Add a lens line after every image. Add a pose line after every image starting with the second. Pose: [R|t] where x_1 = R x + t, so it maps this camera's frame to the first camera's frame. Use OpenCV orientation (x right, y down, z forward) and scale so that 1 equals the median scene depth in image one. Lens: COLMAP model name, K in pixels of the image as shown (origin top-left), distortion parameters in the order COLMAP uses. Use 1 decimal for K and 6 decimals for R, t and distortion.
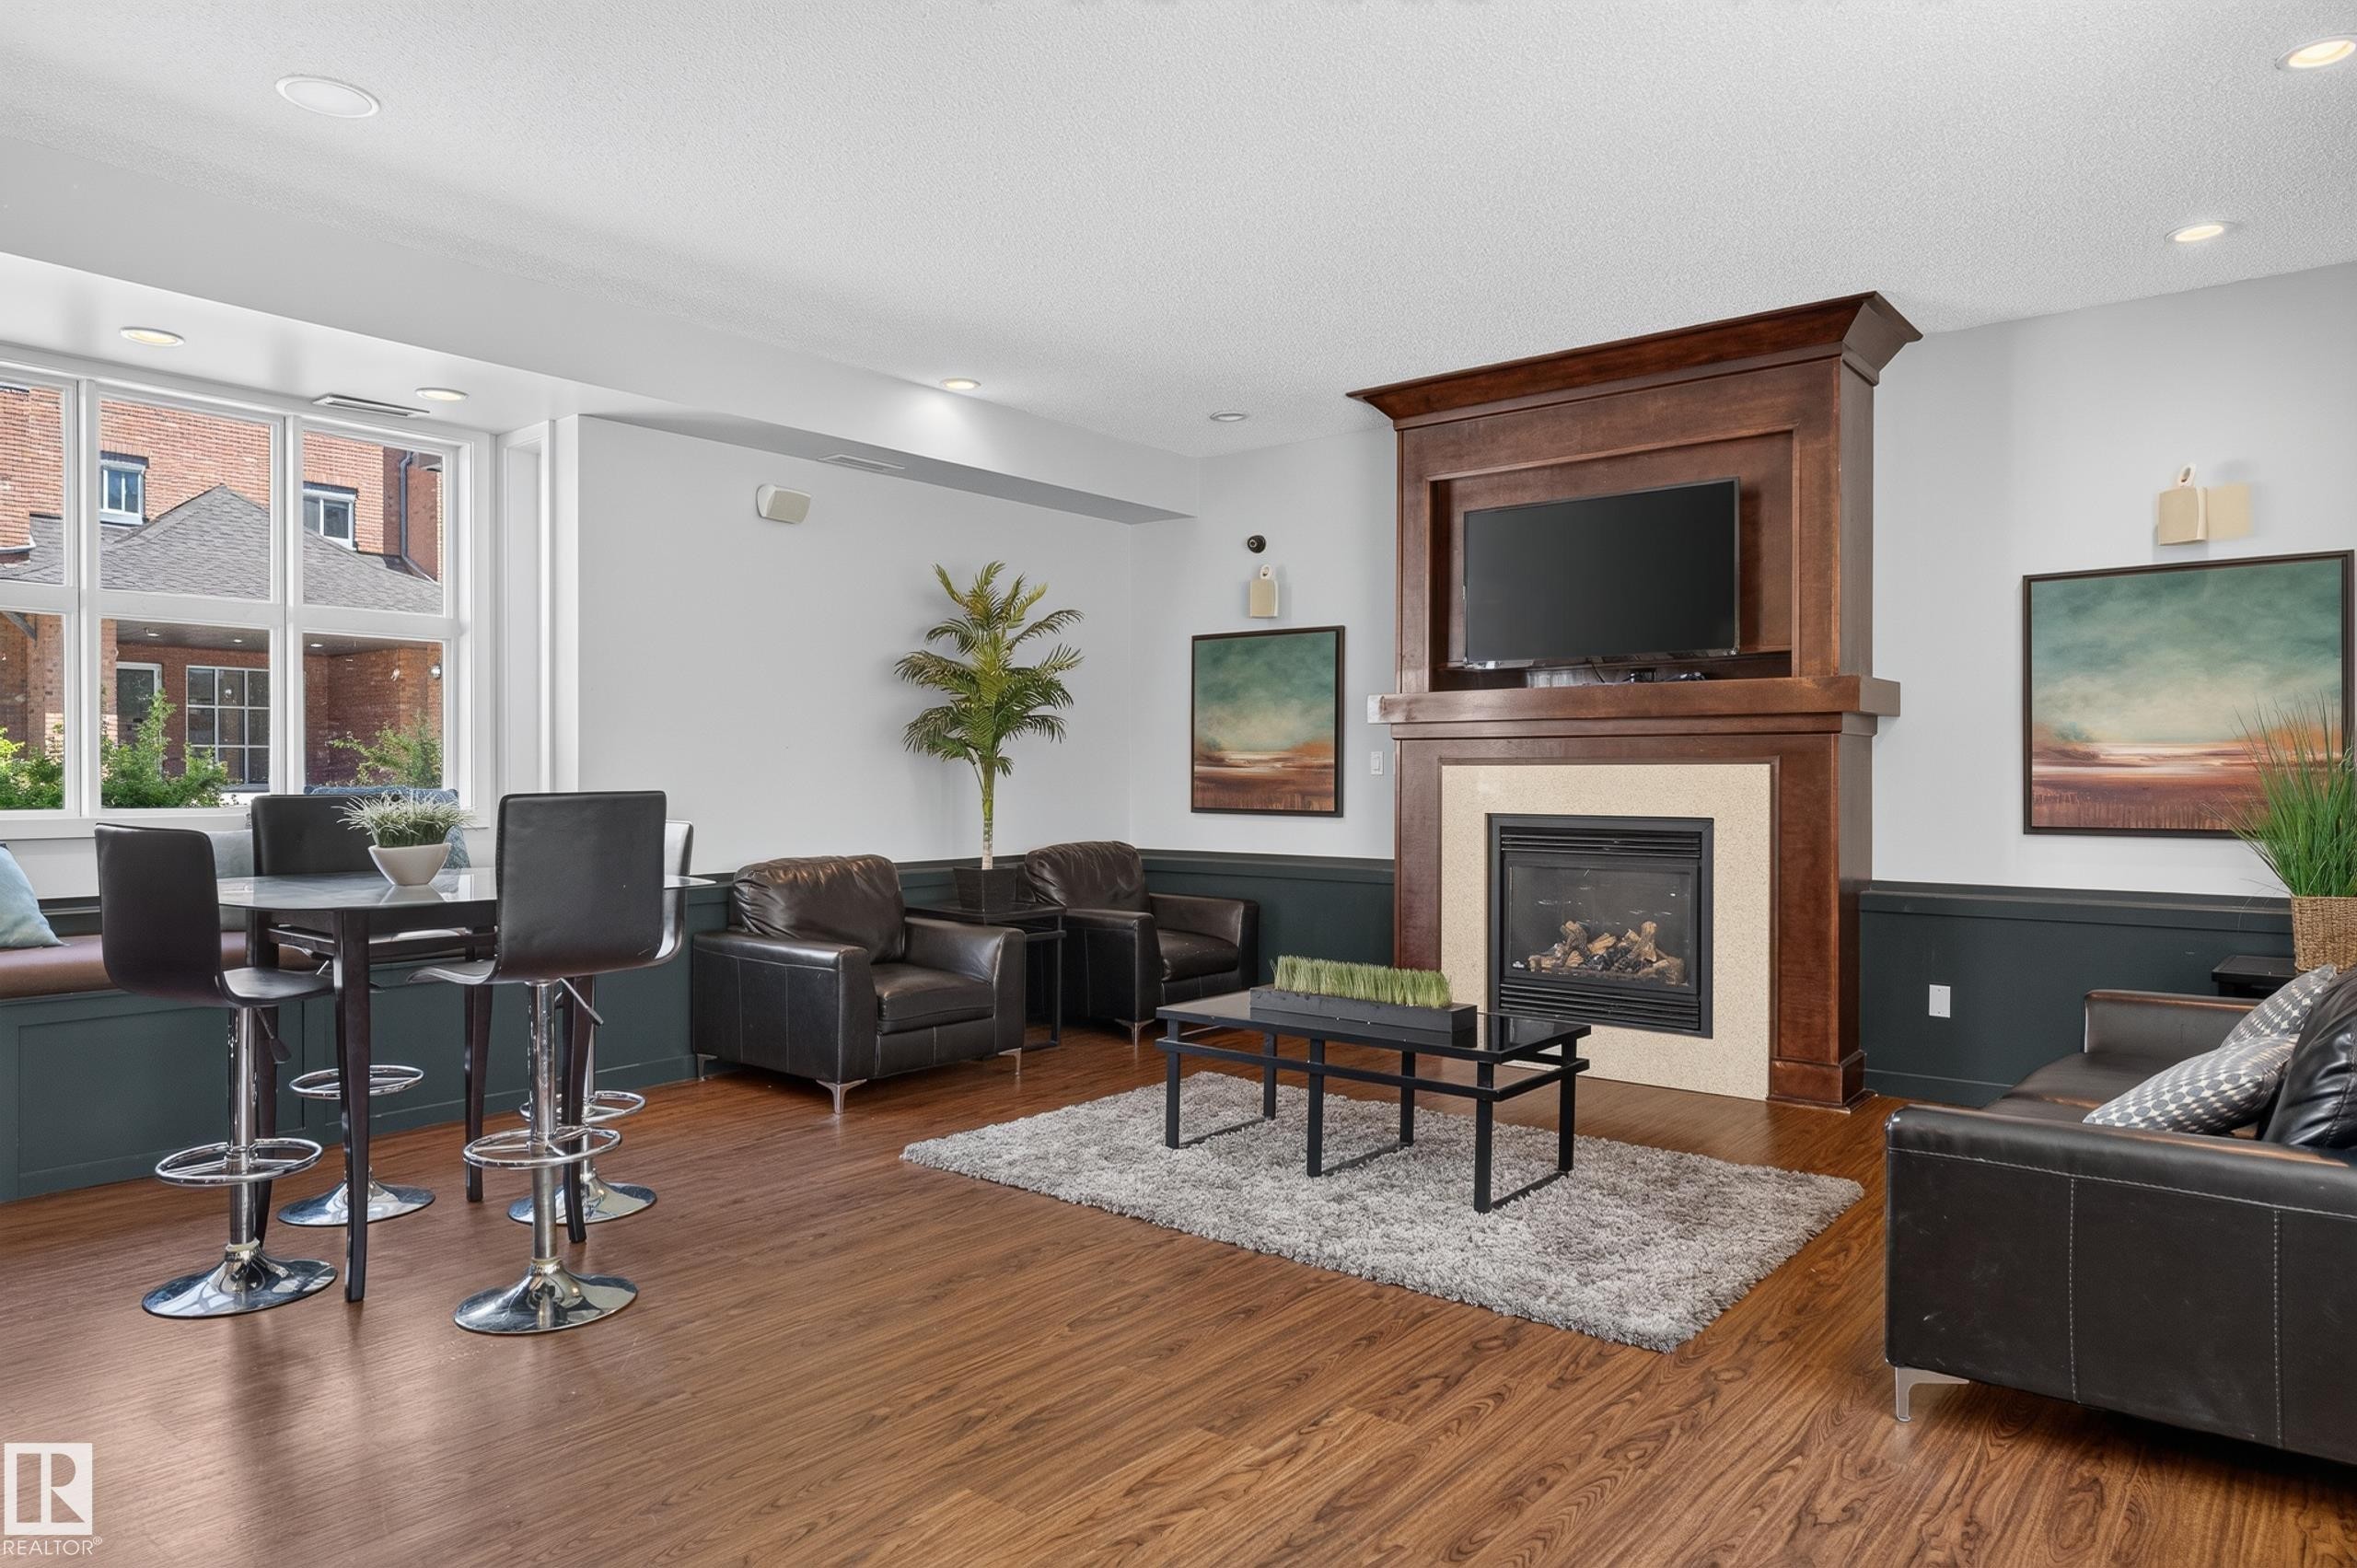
lens RADIAL K [[1457.7, 0, 1178.5], [0, 1457.7, 784.0], [0, 0, 1]] dist [0.045367, -0.049793]
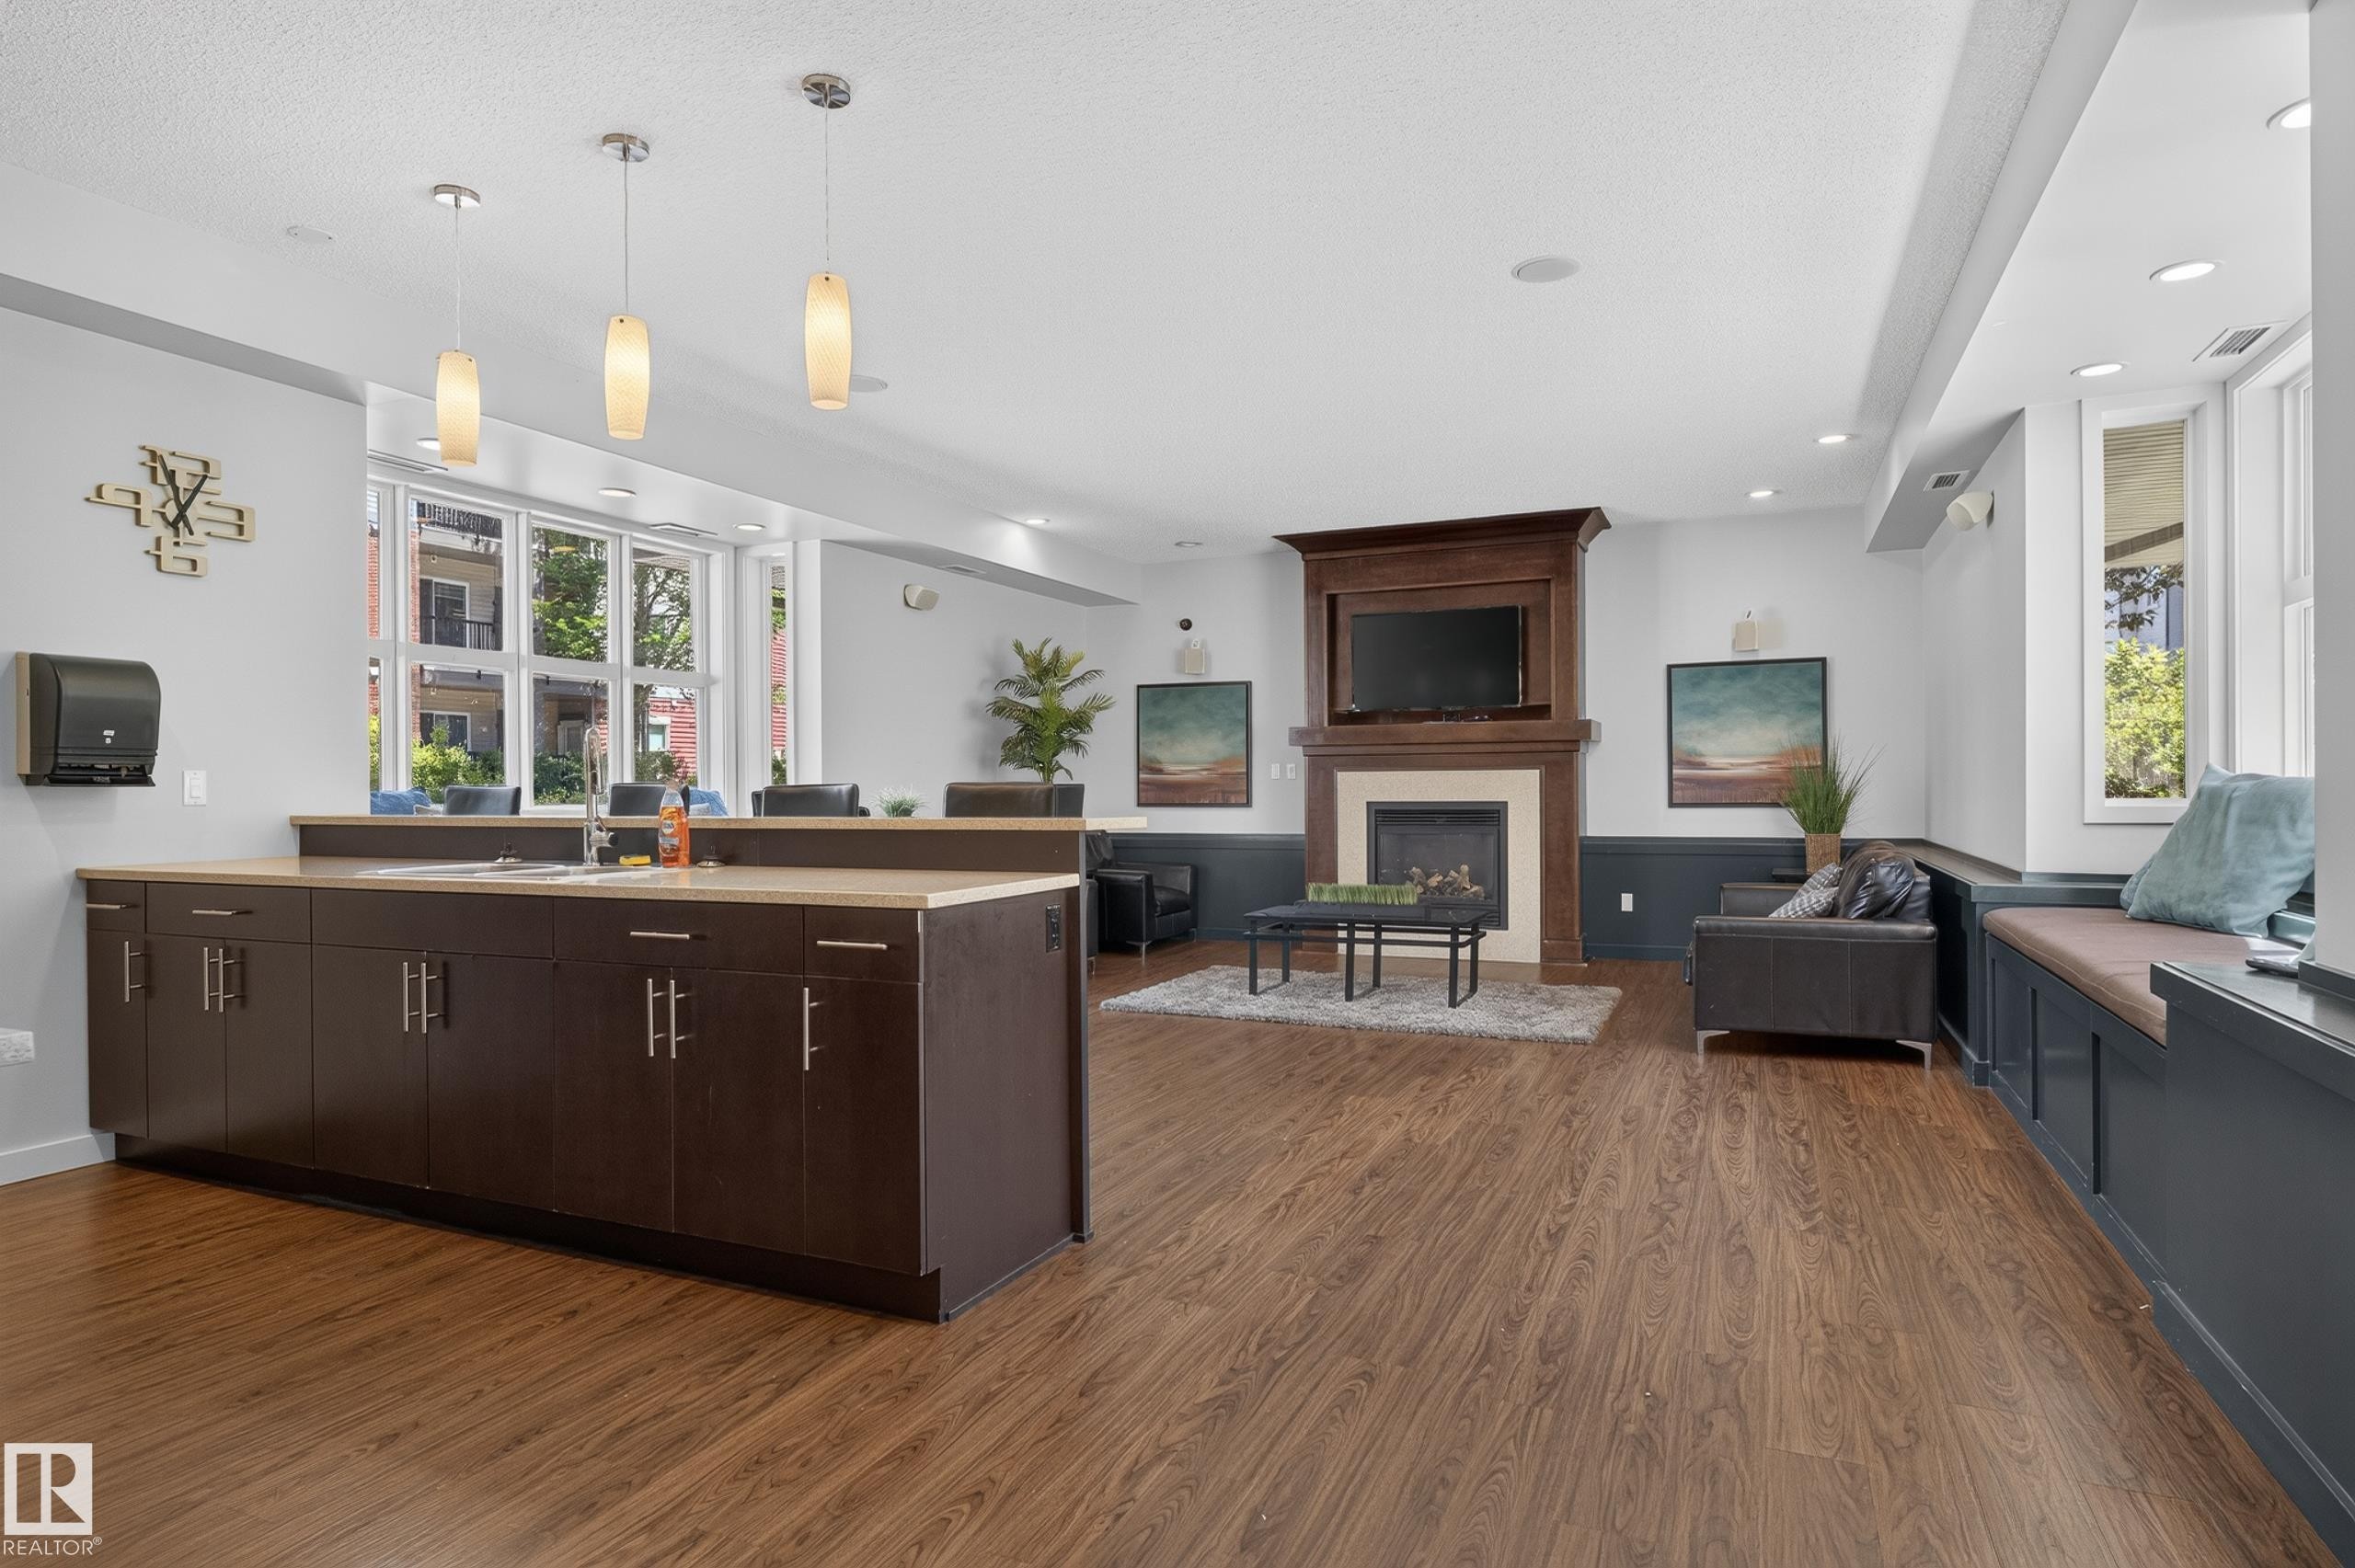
lens RADIAL K [[1294.5, 0, 1177.5], [0, 1294.5, 784.0], [0, 0, 1]] dist [0.002827, 0.001140]
pose [[0.965869, -0.007628, 0.258919, -0.385082], [0.010057, 0.999917, -0.008059, 0.010926], [-0.258836, 0.010388, 0.965866, -0.348851]]
